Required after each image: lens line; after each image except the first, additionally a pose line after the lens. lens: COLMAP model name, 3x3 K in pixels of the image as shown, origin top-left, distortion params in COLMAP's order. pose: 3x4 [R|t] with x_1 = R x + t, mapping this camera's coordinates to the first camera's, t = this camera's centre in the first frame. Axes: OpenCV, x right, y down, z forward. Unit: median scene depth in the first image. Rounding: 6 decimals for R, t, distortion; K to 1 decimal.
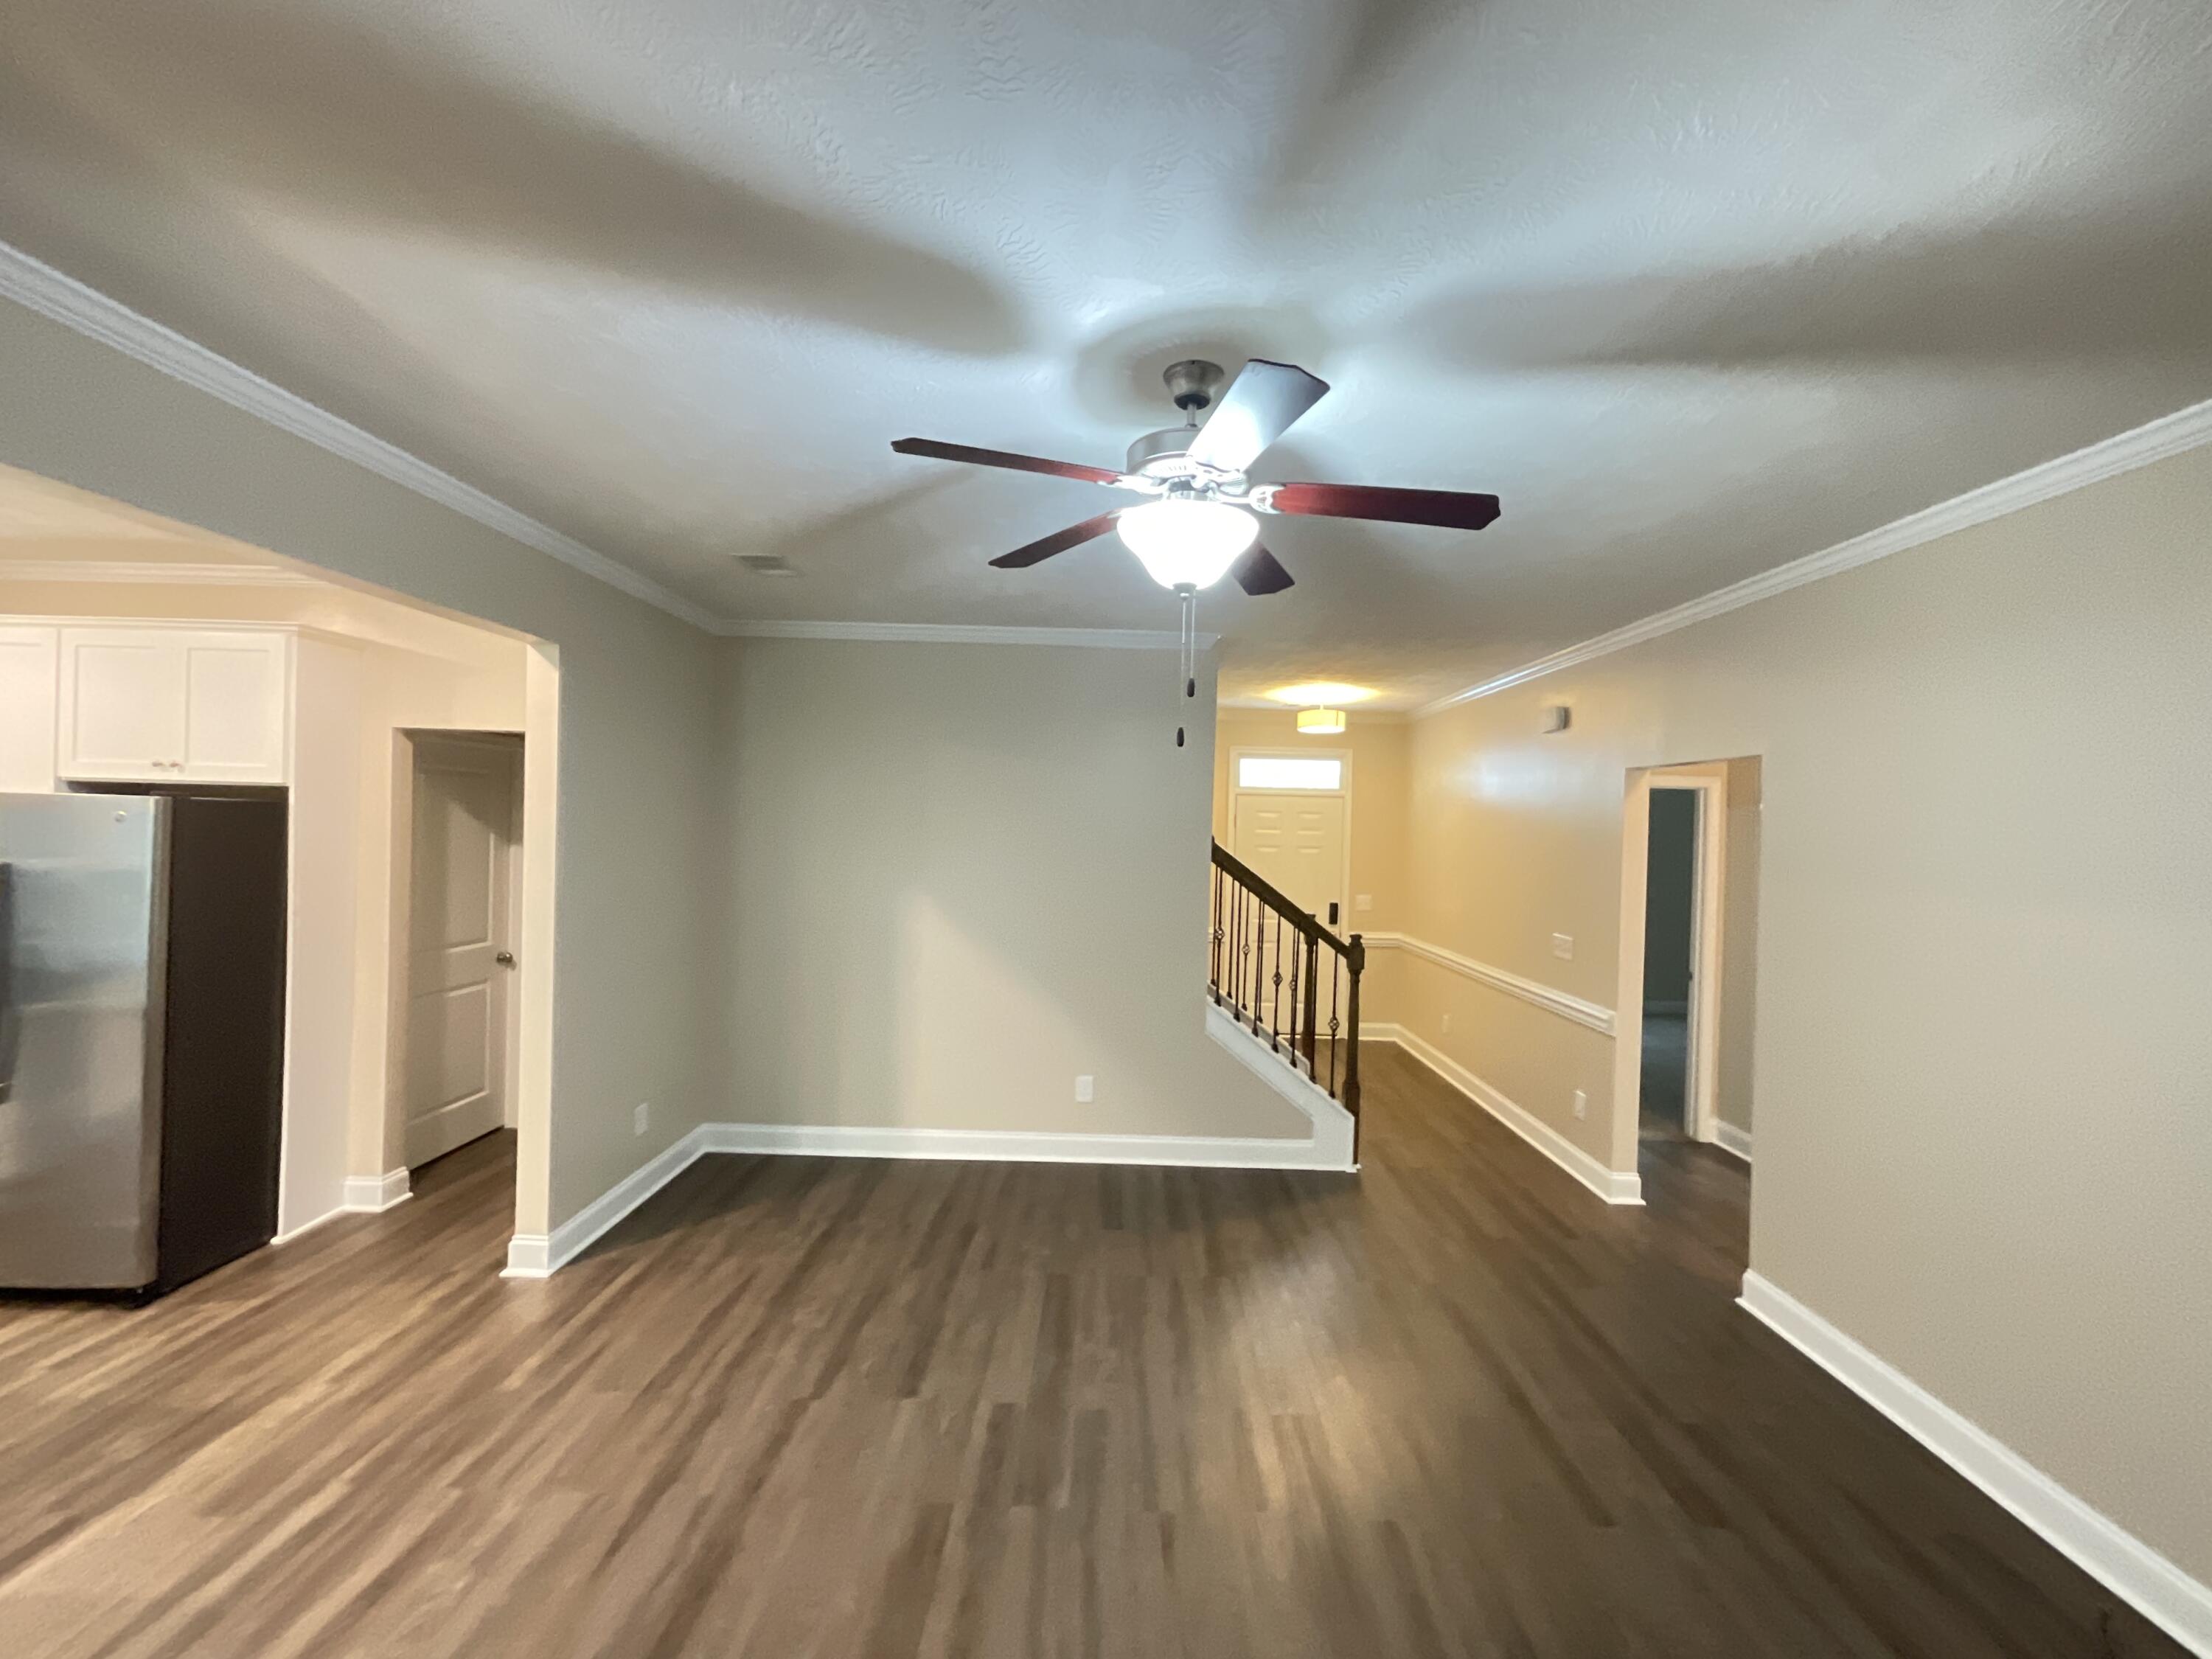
lens RADIAL K [[894.8, 0, 1107.1], [0, 894.8, 836.8], [0, 0, 1]] dist [0.001118, 0.000170]
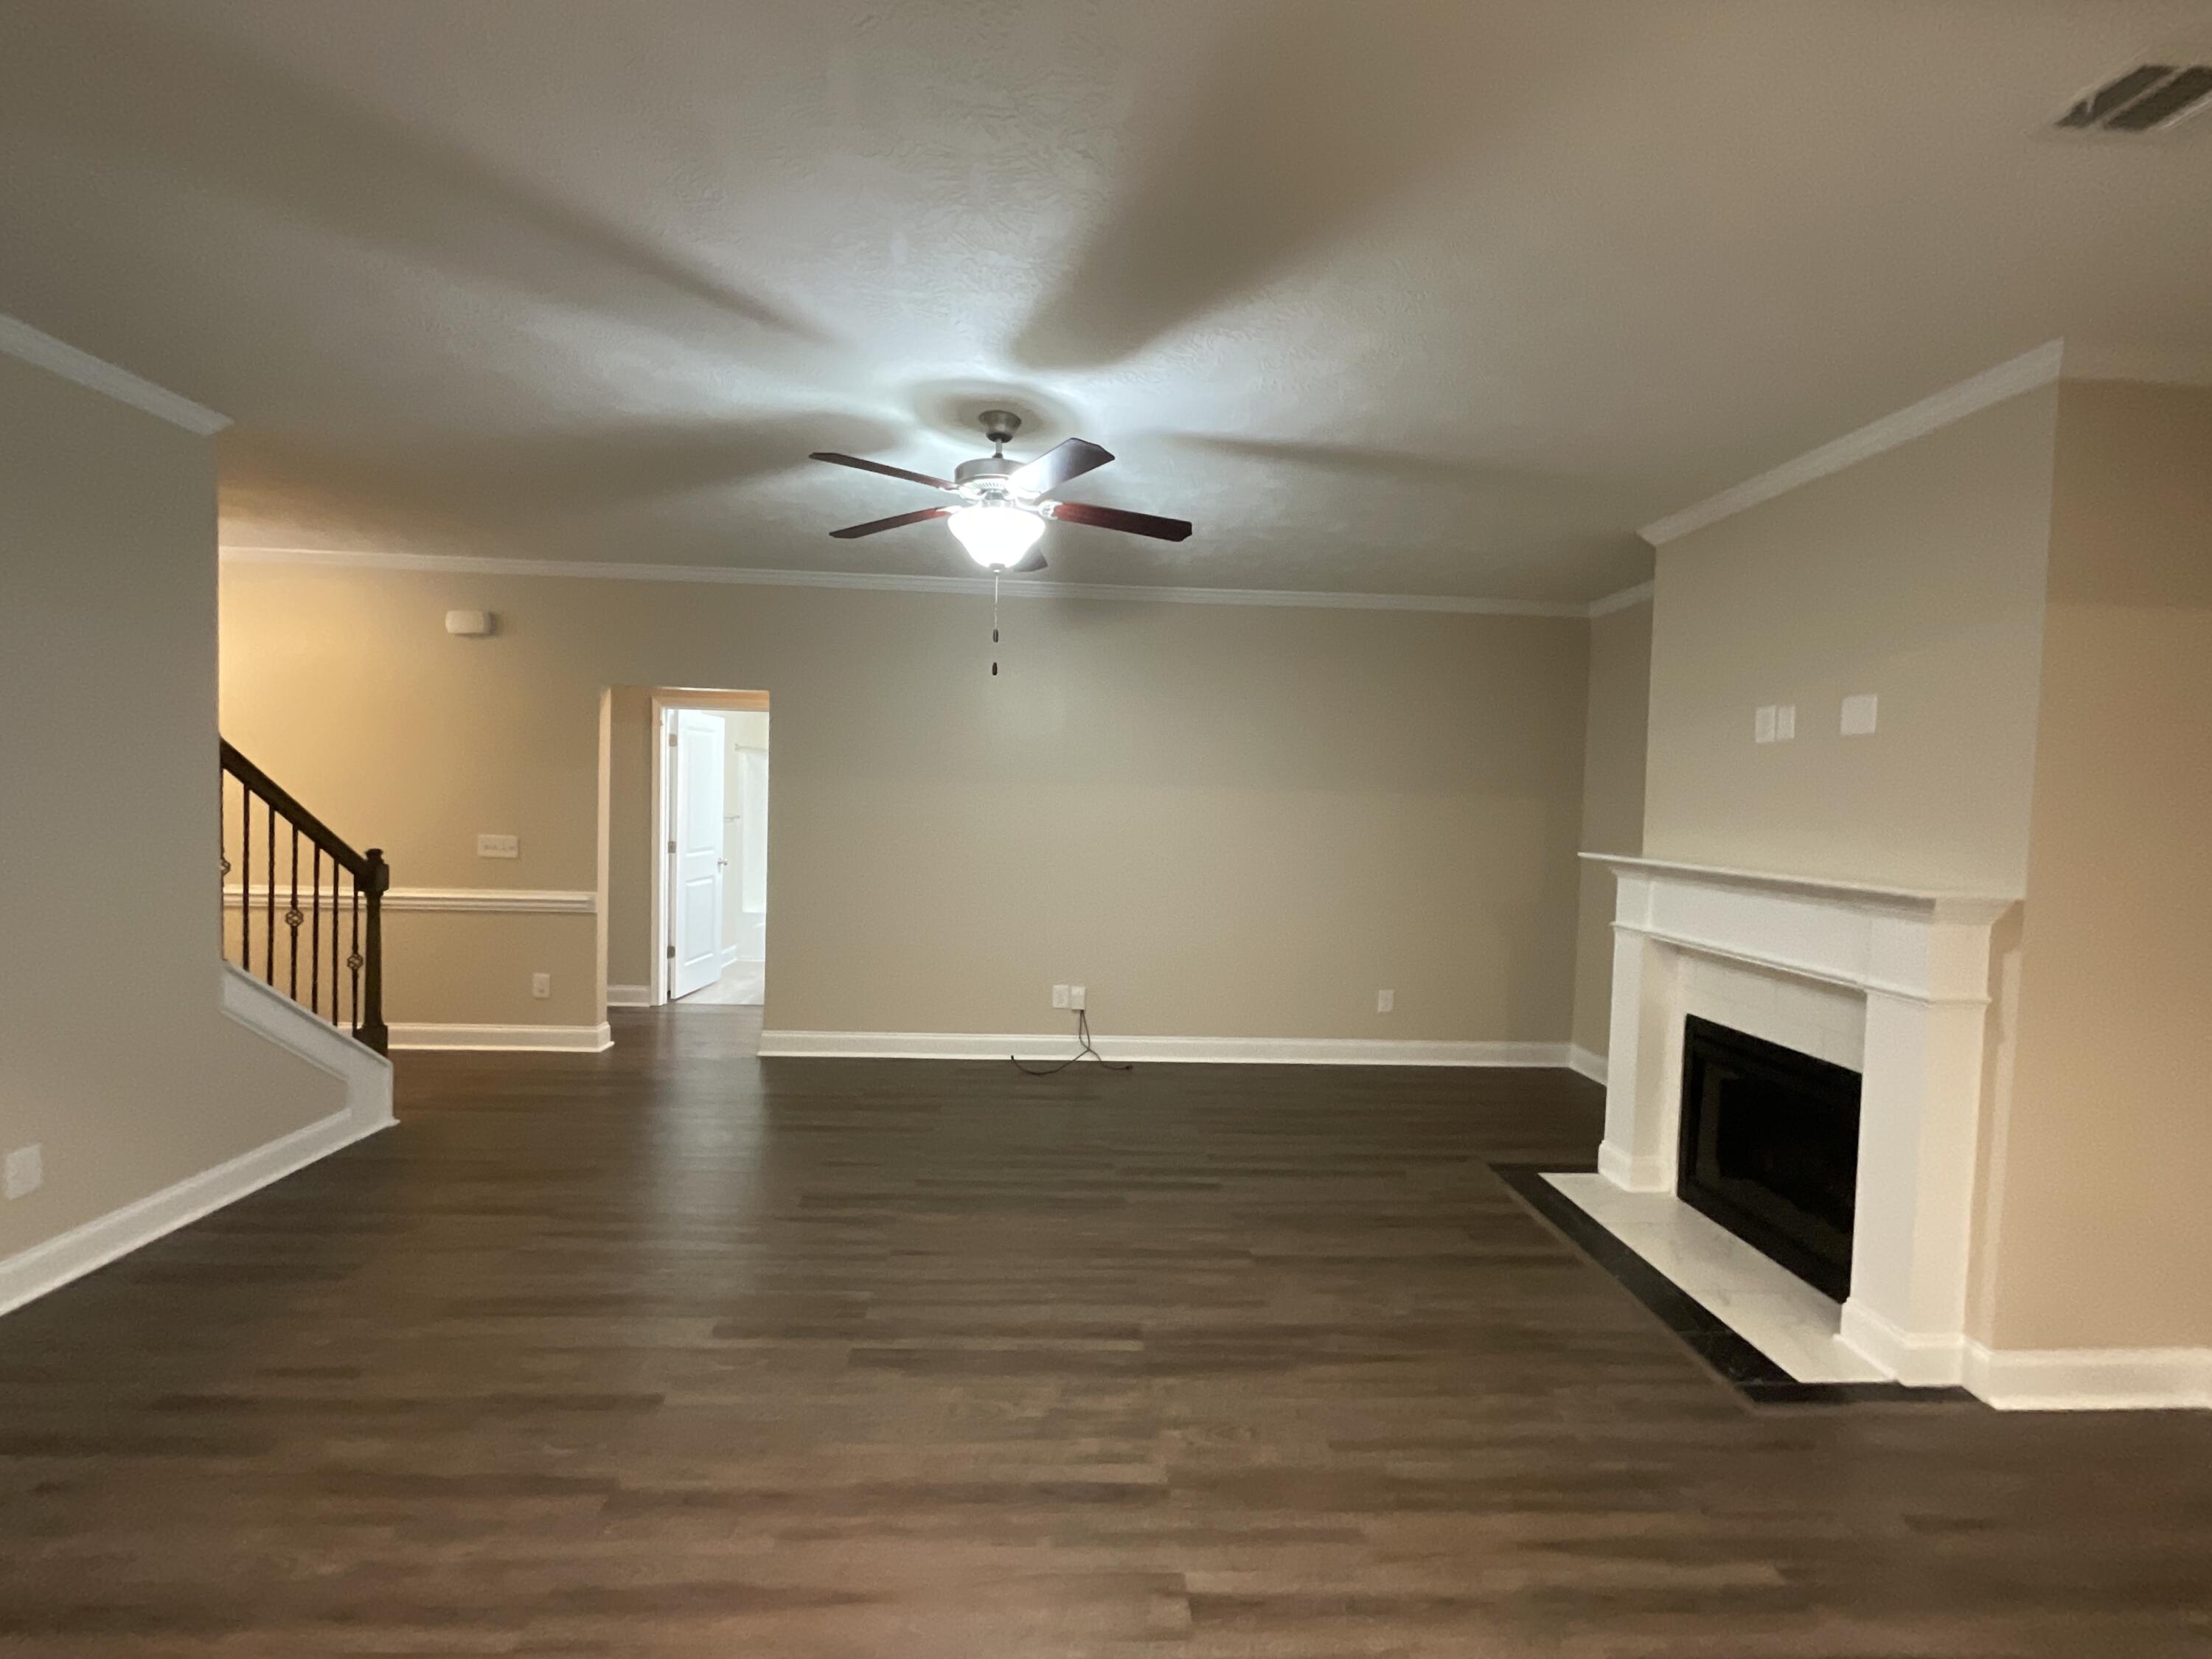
lens RADIAL K [[894.5, 0, 1106.0], [0, 894.5, 829.5], [0, 0, 1]] dist [-0.001344, -0.000147]
pose [[-0.045525, -0.067420, 0.996686, -0.810926], [-0.032584, 0.997289, 0.065973, 0.017445], [-0.998432, -0.029472, -0.047598, 0.499791]]
